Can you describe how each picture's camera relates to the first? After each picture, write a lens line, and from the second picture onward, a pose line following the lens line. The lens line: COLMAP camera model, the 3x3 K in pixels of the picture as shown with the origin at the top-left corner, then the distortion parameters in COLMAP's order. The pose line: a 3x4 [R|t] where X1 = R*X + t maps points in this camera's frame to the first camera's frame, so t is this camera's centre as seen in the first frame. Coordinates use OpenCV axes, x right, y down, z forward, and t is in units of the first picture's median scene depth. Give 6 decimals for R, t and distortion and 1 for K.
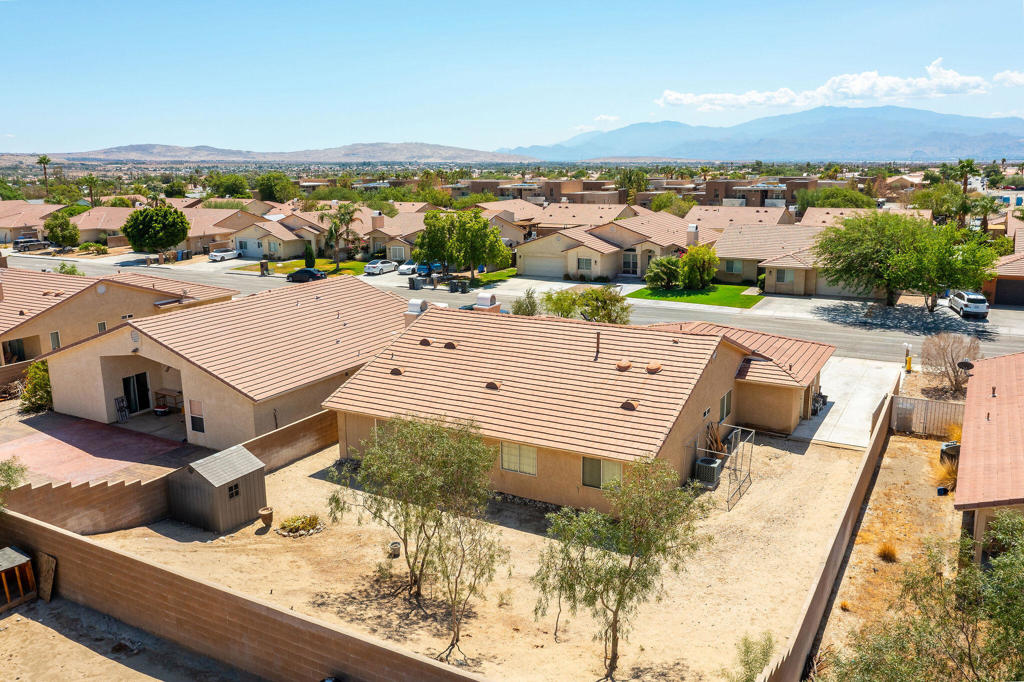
lens RADIAL K [[832.4, 0, 508.8], [0, 832.4, 344.2], [0, 0, 1]] dist [-0.010708, -0.001762]
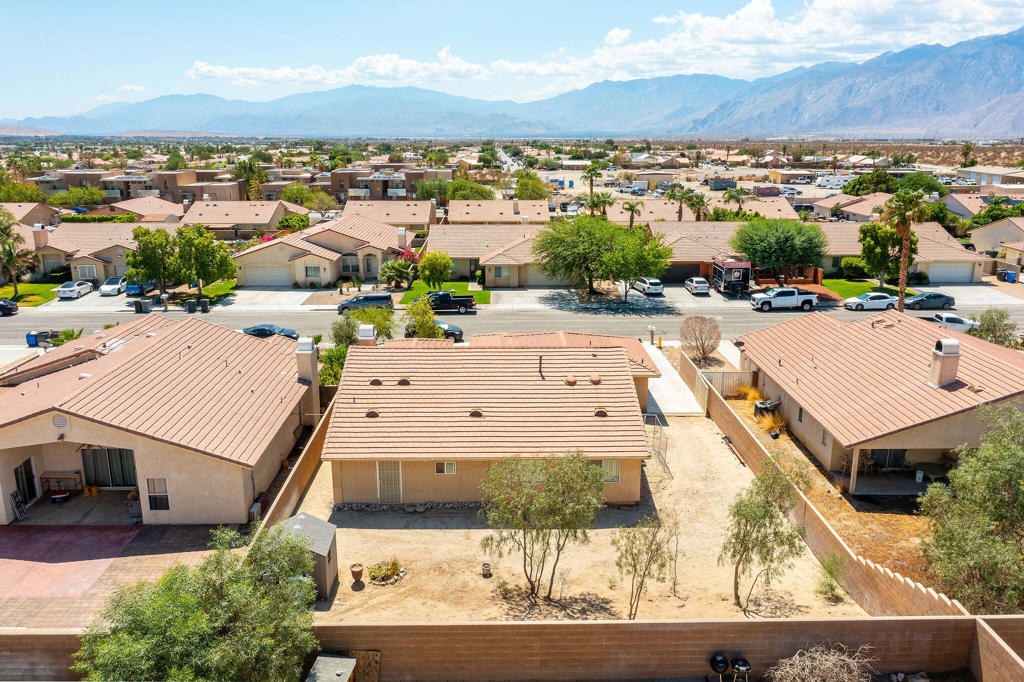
lens RADIAL K [[832.4, 0, 498.4], [0, 832.4, 334.0], [0, 0, 1]] dist [-0.010708, -0.001762]
pose [[0.851354, -0.112034, 0.512489, -0.123821], [0.099201, 0.993685, 0.052433, -0.025298], [-0.515127, 0.006200, 0.857091, 0.000150]]
